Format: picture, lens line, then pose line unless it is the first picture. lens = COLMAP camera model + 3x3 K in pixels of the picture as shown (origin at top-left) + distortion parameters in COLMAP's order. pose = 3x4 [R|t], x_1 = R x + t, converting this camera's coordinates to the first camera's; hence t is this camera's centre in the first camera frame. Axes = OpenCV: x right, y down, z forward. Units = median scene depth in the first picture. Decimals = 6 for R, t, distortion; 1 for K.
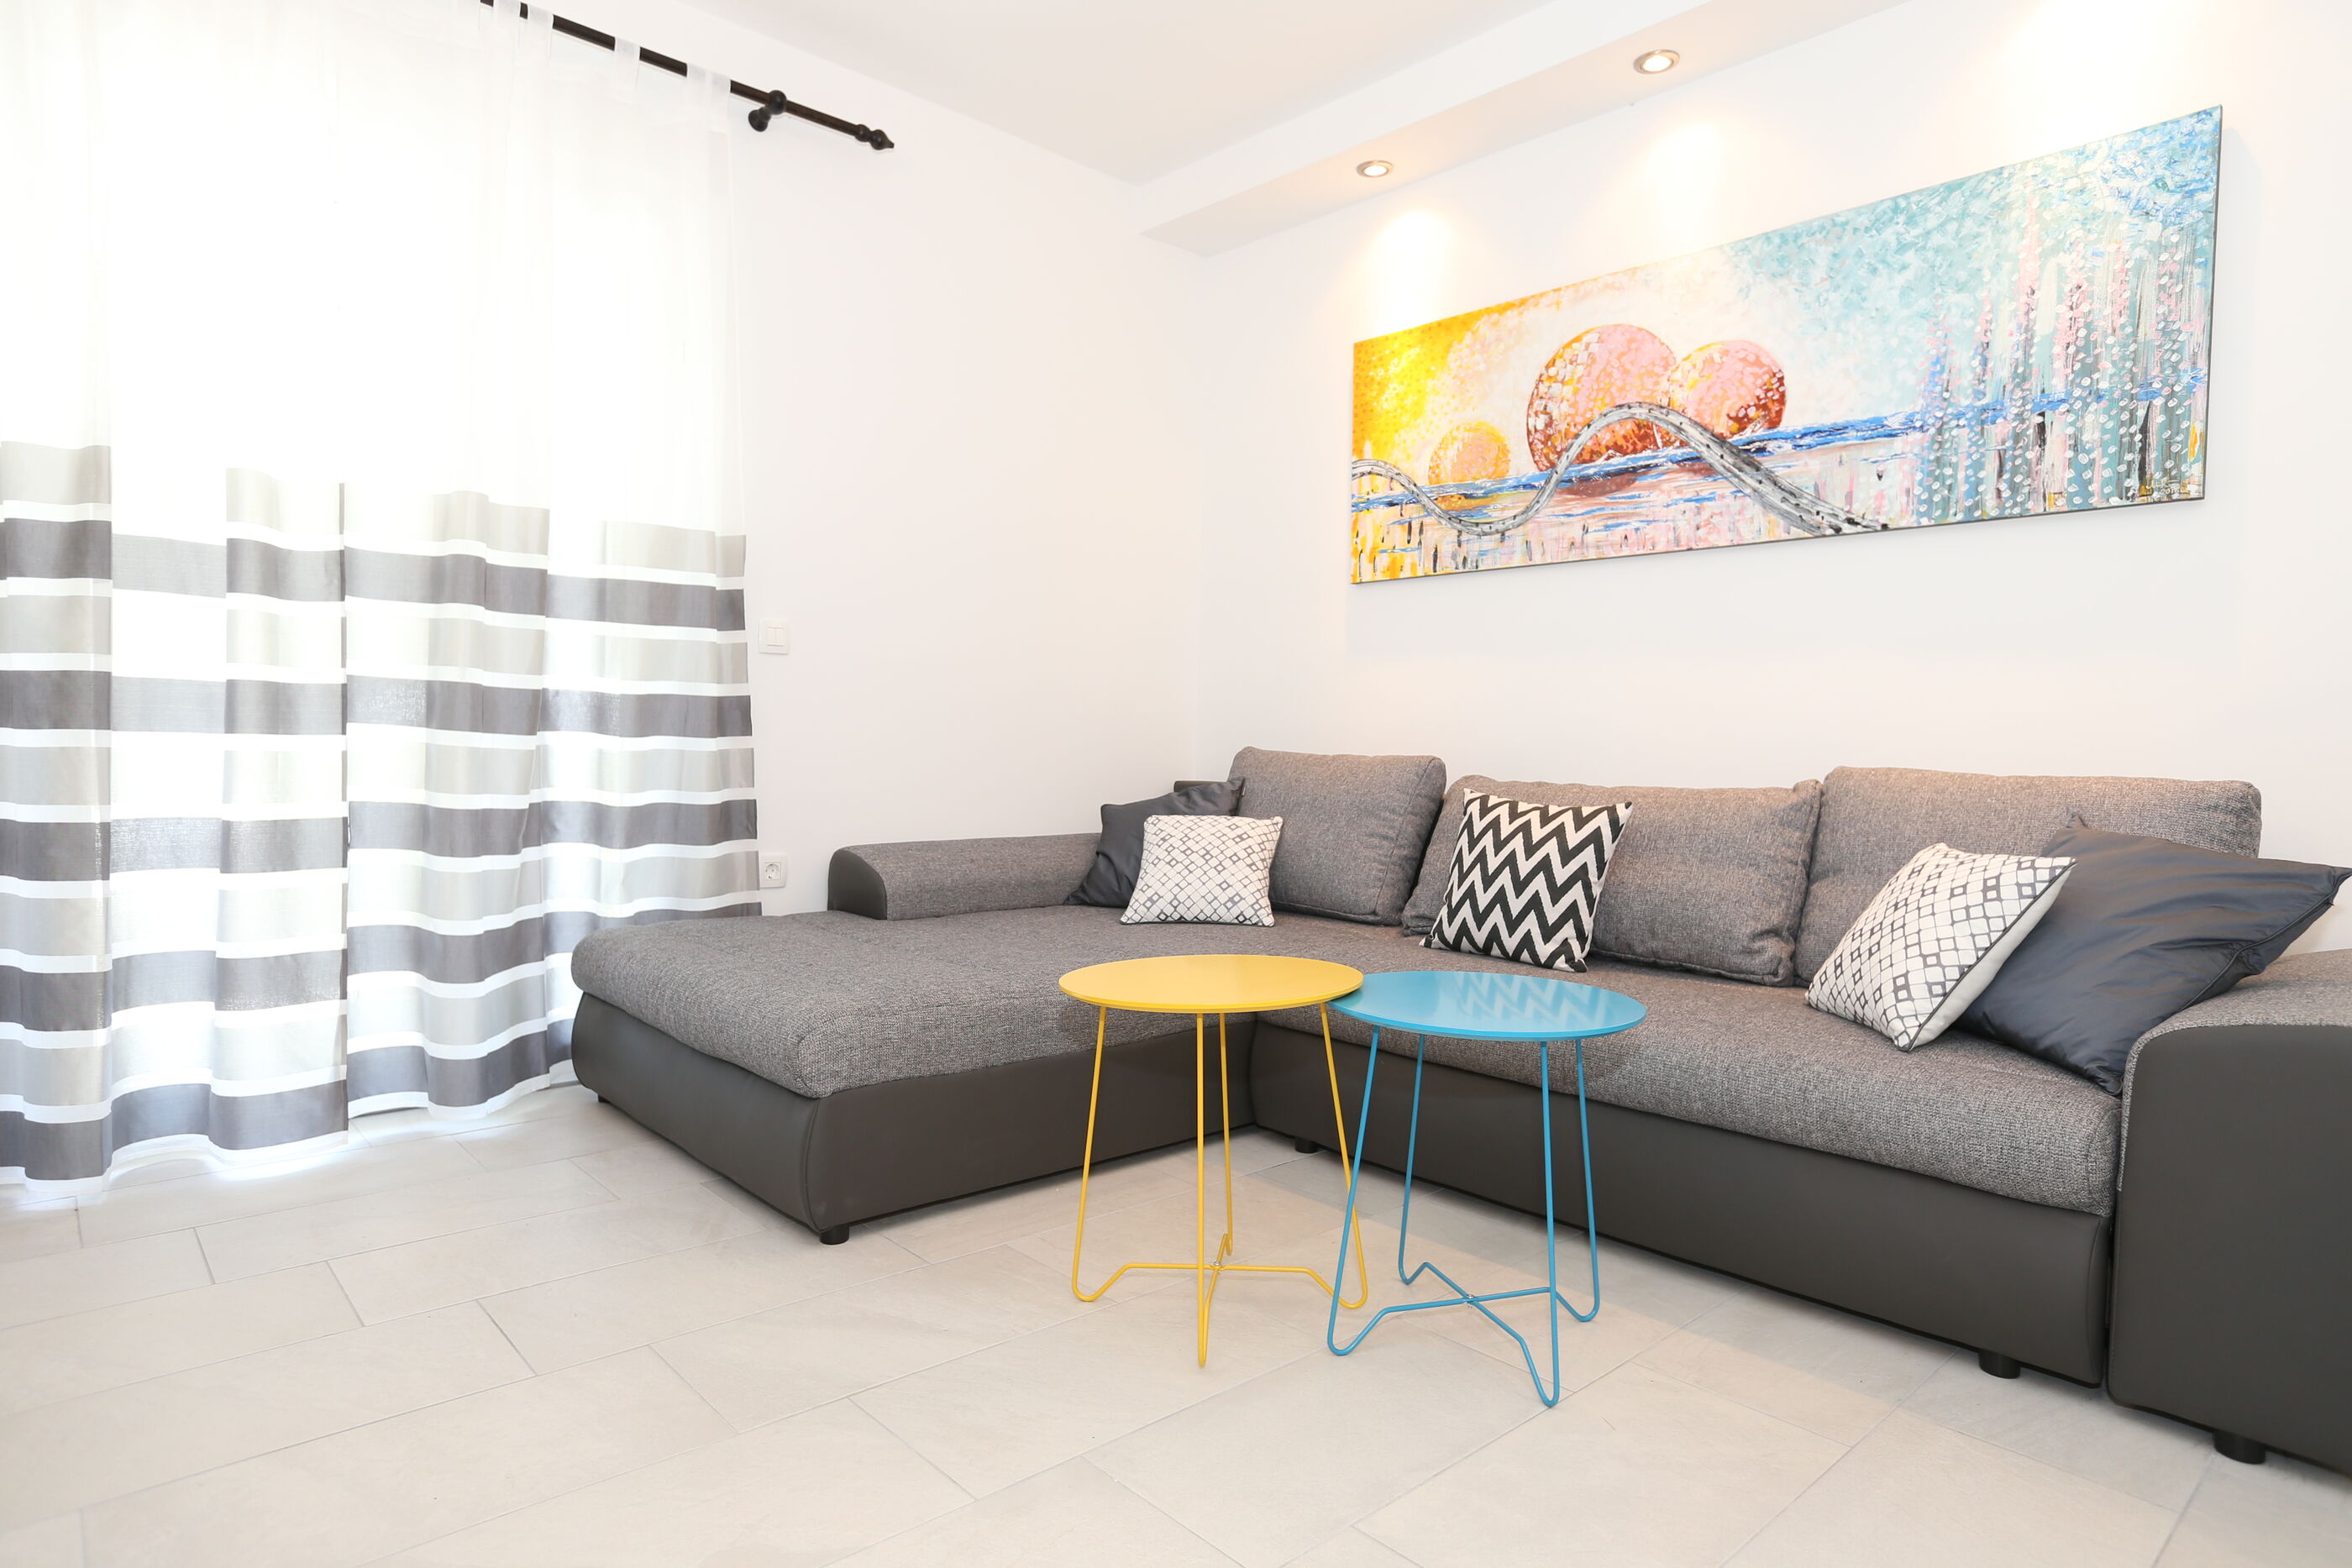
lens RADIAL K [[1325.1, 0, 1182.8], [0, 1325.1, 780.0], [0, 0, 1]] dist [-0.030536, 0.023553]
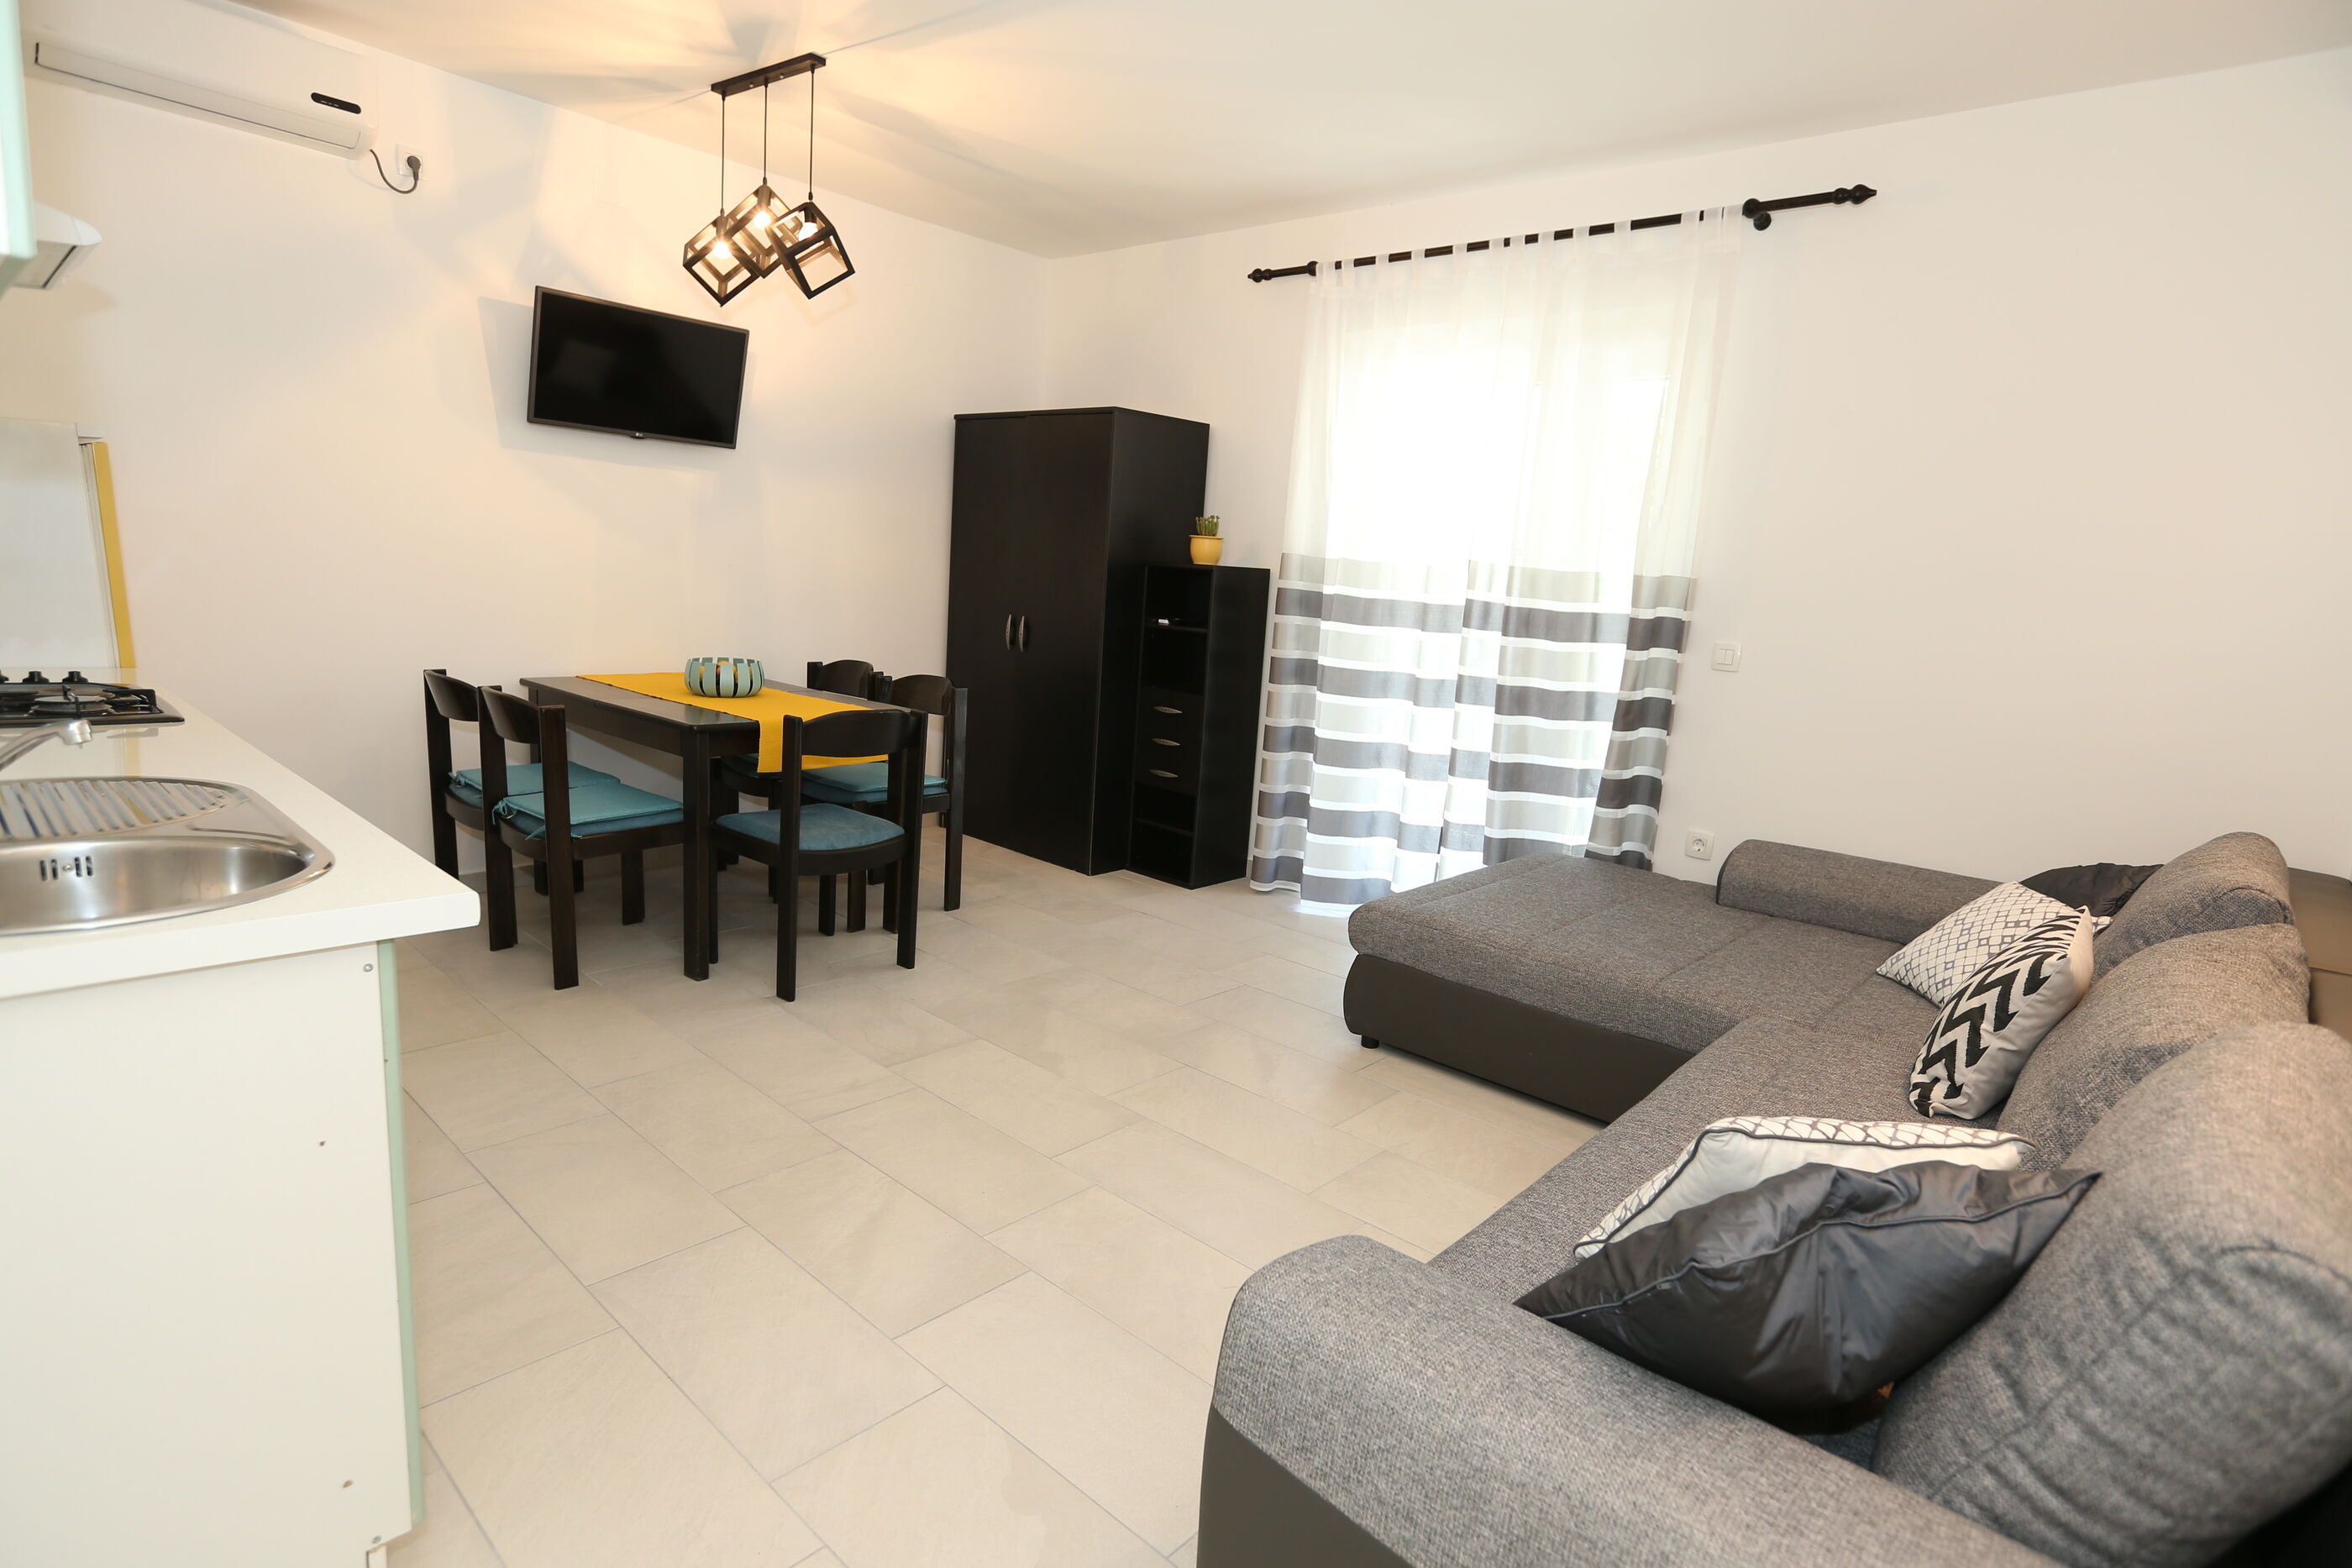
lens RADIAL K [[1203.3, 0, 1165.4], [0, 1203.3, 784.5], [0, 0, 1]] dist [-0.024899, 0.005563]
pose [[0.086065, 0.157062, -0.983831, 0.854743], [-0.092647, 0.984478, 0.149060, -0.124632], [0.991972, 0.078320, 0.099281, 0.445513]]
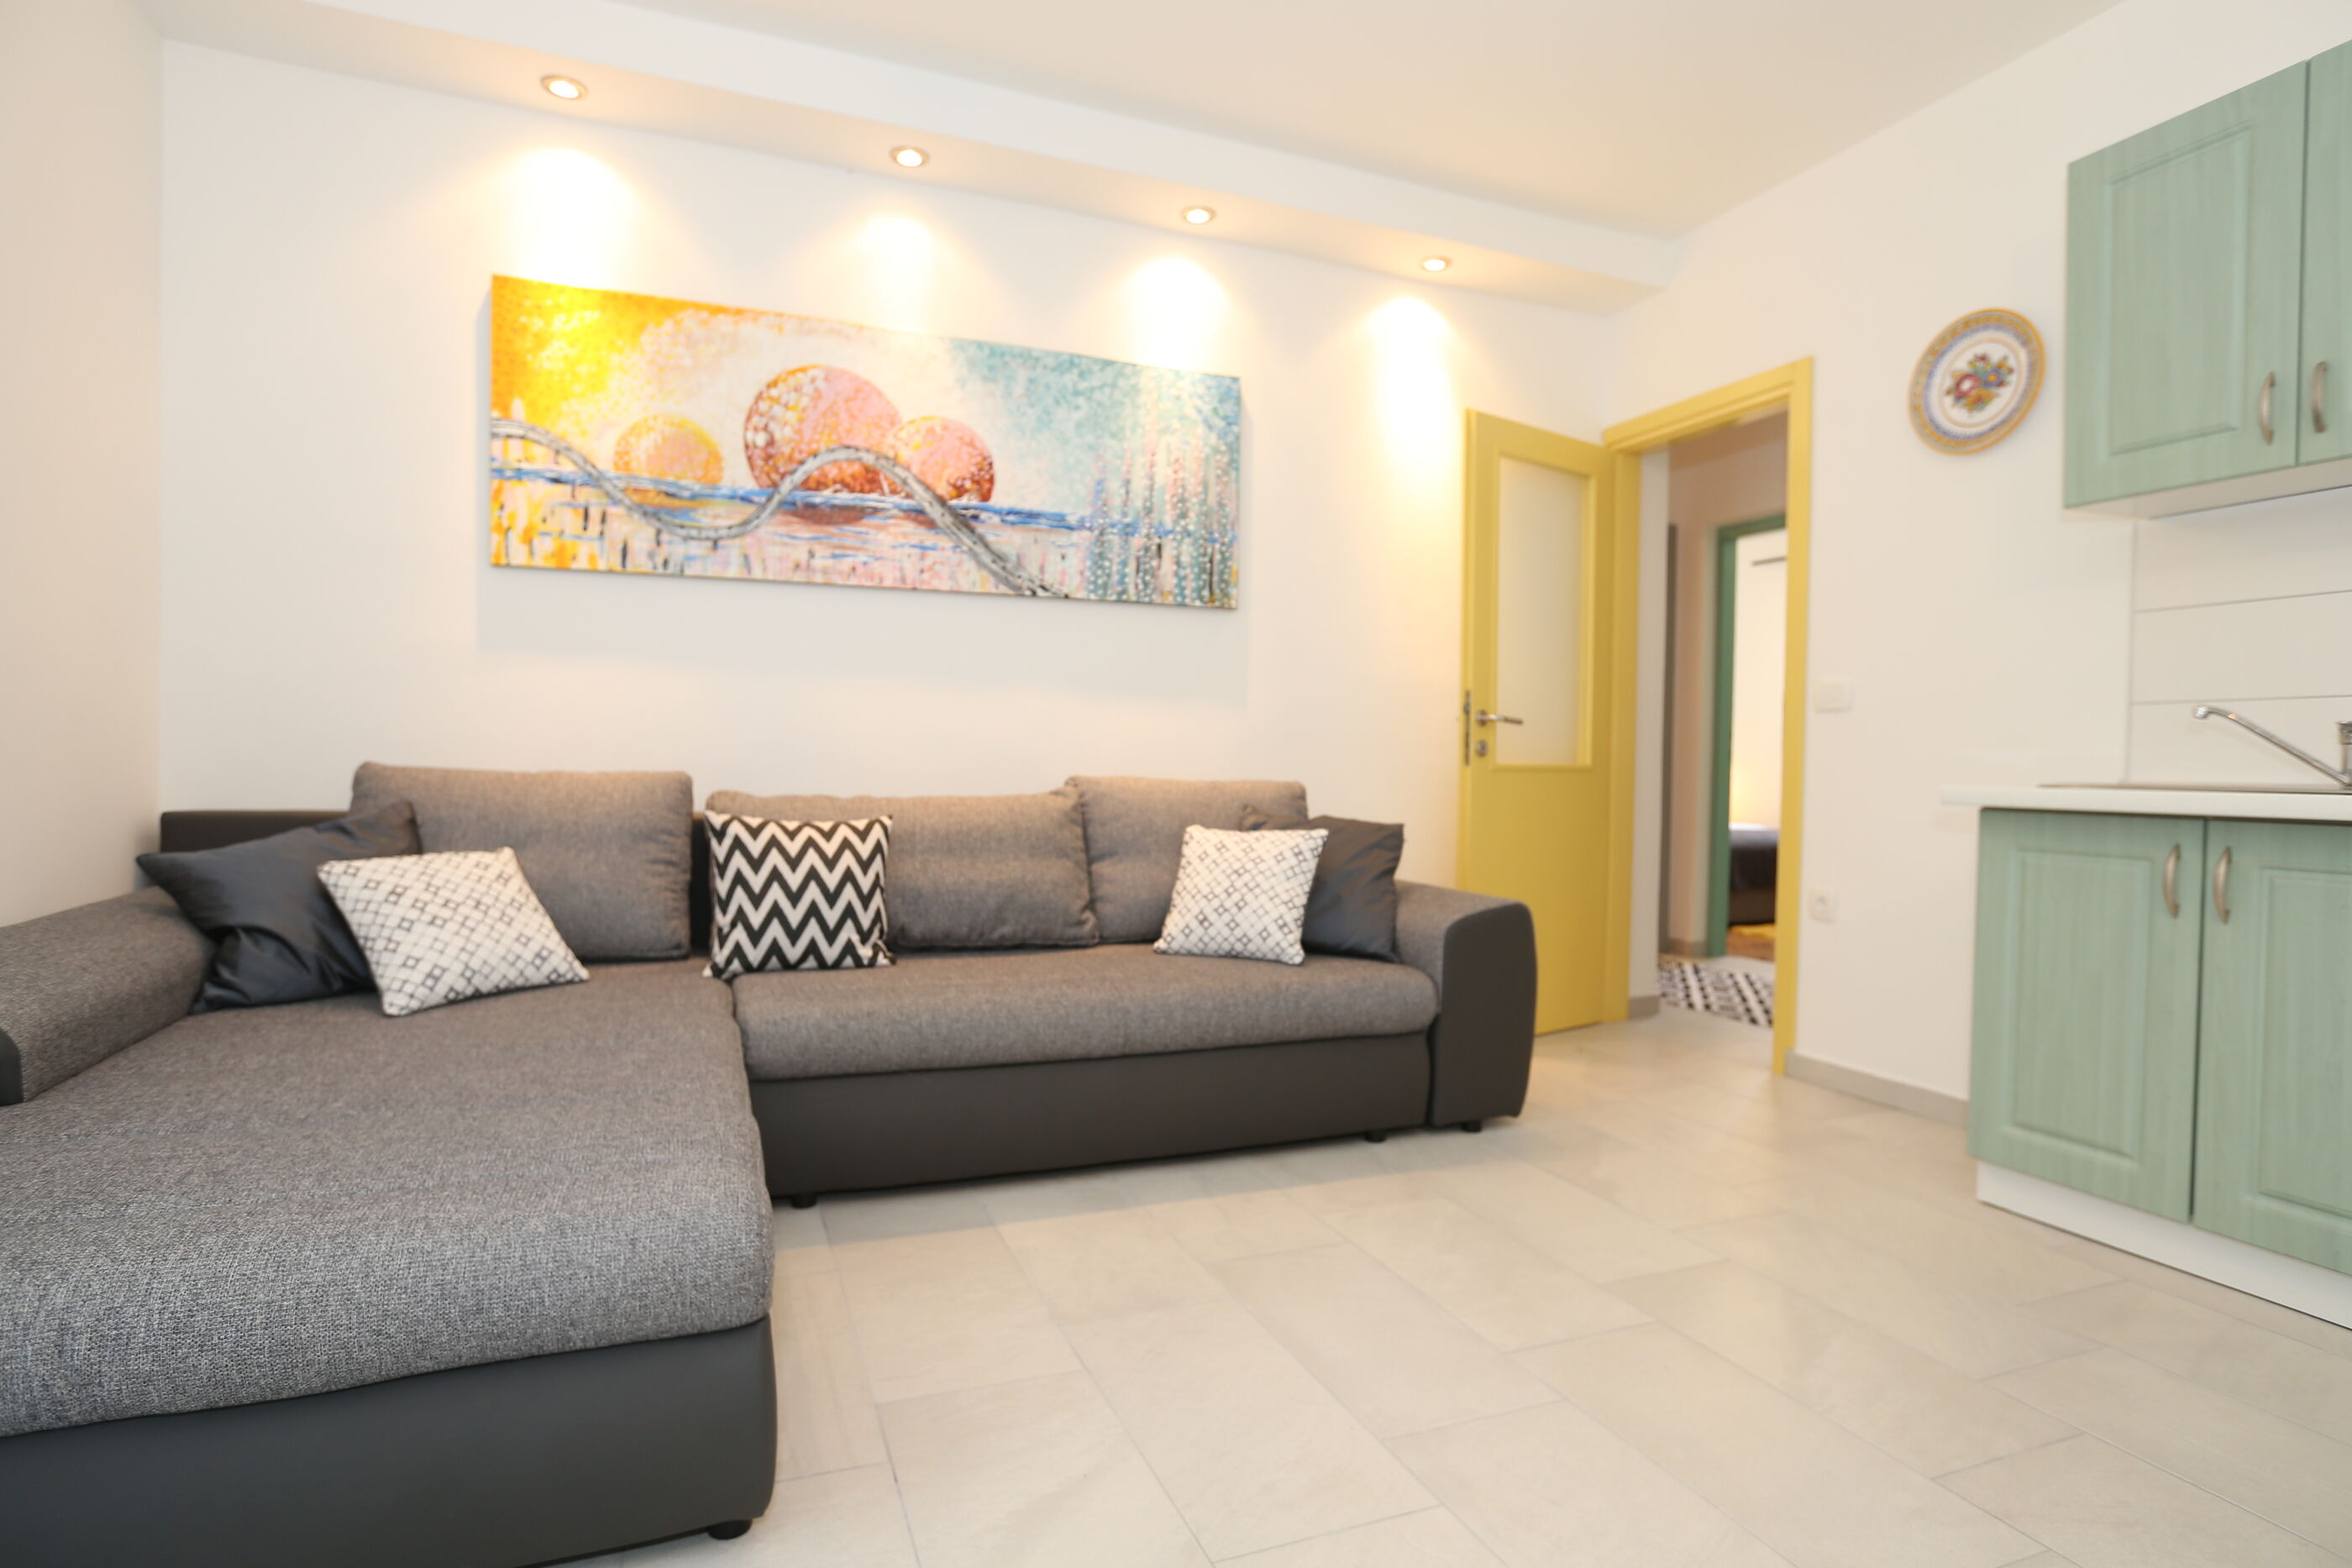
lens RADIAL K [[1206.0, 0, 1165.4], [0, 1206.0, 785.5], [0, 0, 1]] dist [-0.042773, 0.016578]
pose [[0.357929, -0.029837, 0.933272, -0.557062], [0.016955, 0.999532, 0.025452, -0.027535], [-0.933595, 0.006713, 0.358268, 0.444586]]
